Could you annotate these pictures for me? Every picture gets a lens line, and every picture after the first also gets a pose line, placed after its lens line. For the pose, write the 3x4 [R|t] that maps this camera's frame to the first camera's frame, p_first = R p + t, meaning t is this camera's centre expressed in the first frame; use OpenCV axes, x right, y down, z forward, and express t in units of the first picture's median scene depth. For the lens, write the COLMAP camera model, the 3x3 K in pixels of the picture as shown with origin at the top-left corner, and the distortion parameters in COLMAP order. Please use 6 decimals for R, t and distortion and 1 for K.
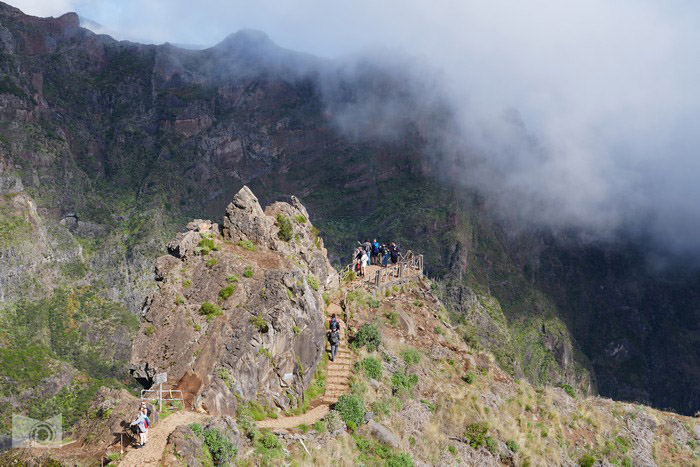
lens RADIAL K [[1214.5, 0, 349.9], [0, 1214.5, 232.6], [0, 0, 1]] dist [-0.010028, 0.000000]
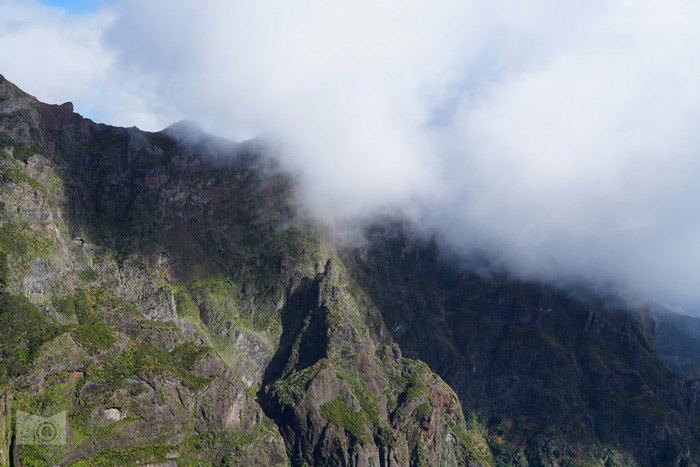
lens RADIAL K [[804.7, 0, 350.1], [0, 804.7, 235.1], [0, 0, 1]] dist [0.012692, 0.000000]
pose [[0.954460, 0.012160, 0.298090, -0.198148], [0.000747, 0.999068, -0.043148, 0.022203], [-0.298337, 0.041405, 0.953562, -0.025479]]
